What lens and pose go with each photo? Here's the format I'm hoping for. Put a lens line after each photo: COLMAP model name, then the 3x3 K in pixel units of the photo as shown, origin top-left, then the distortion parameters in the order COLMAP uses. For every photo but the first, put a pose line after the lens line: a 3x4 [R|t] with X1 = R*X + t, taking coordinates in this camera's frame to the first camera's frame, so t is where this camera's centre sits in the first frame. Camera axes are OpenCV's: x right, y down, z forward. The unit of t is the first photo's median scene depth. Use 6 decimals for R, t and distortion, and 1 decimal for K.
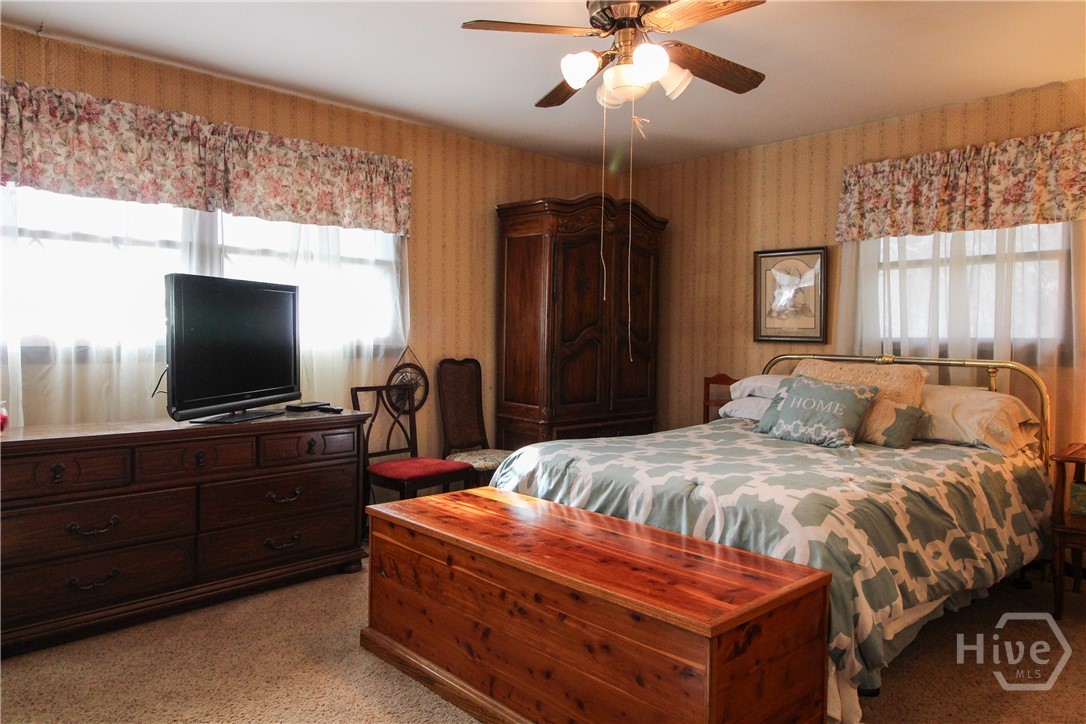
lens RADIAL K [[721.0, 0, 543.0], [0, 721.0, 362.0], [0, 0, 1]] dist [0.005237, -0.001484]
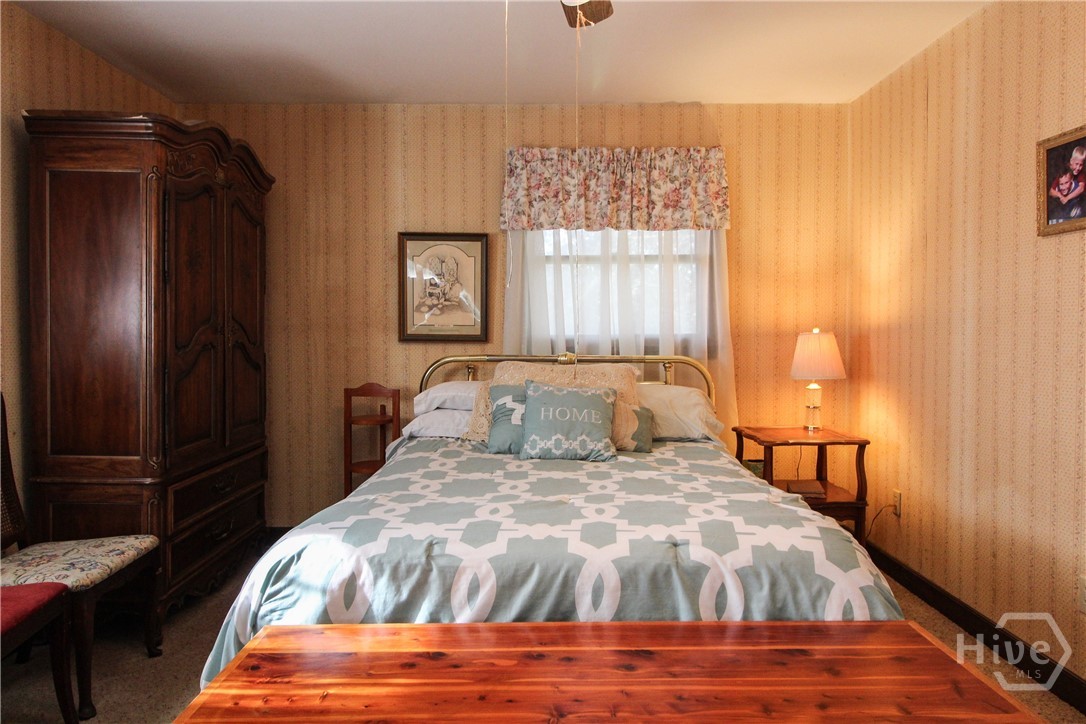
lens RADIAL K [[733.7, 0, 543.0], [0, 733.7, 362.0], [0, 0, 1]] dist [0.005460, -0.002771]
pose [[0.676144, -0.042454, 0.735545, -0.277014], [0.035933, 0.999051, 0.024632, -0.025411], [-0.735892, 0.009775, 0.677028, 0.396805]]
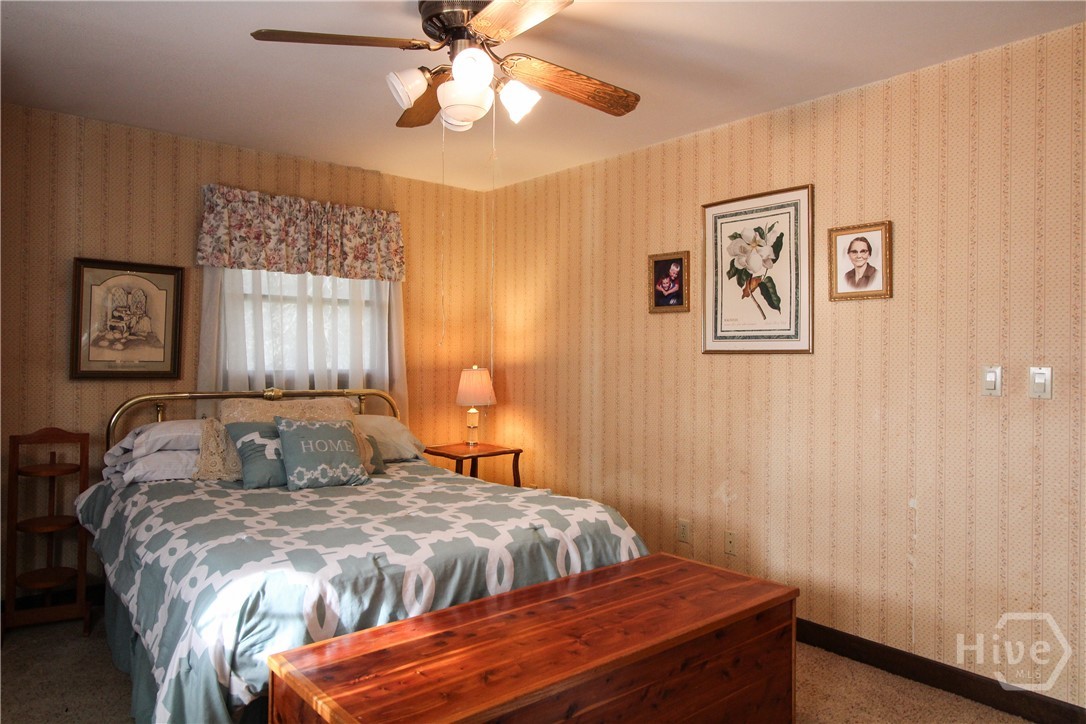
lens RADIAL K [[721.0, 0, 543.0], [0, 721.0, 362.0], [0, 0, 1]] dist [0.005237, -0.001484]
pose [[0.044234, -0.018395, 0.998852, -0.540068], [0.029300, 0.999424, 0.017108, -0.057361], [-0.998591, 0.028510, 0.044747, 0.624694]]
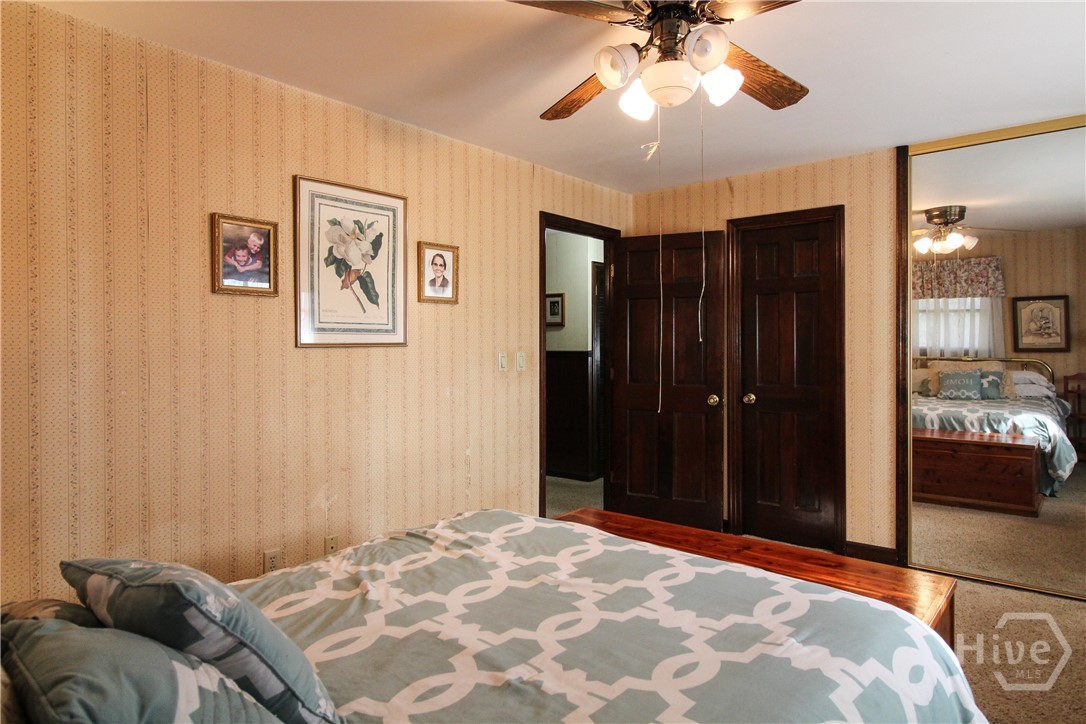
lens RADIAL K [[643.1, 0, 543.0], [0, 643.1, 362.0], [0, 0, 1]] dist [-0.001614, -0.000288]
pose [[-0.993415, 0.002539, -0.114544, 0.247950], [-0.004193, 0.998279, 0.058490, -0.073749], [0.114496, 0.058585, -0.991695, 1.233822]]
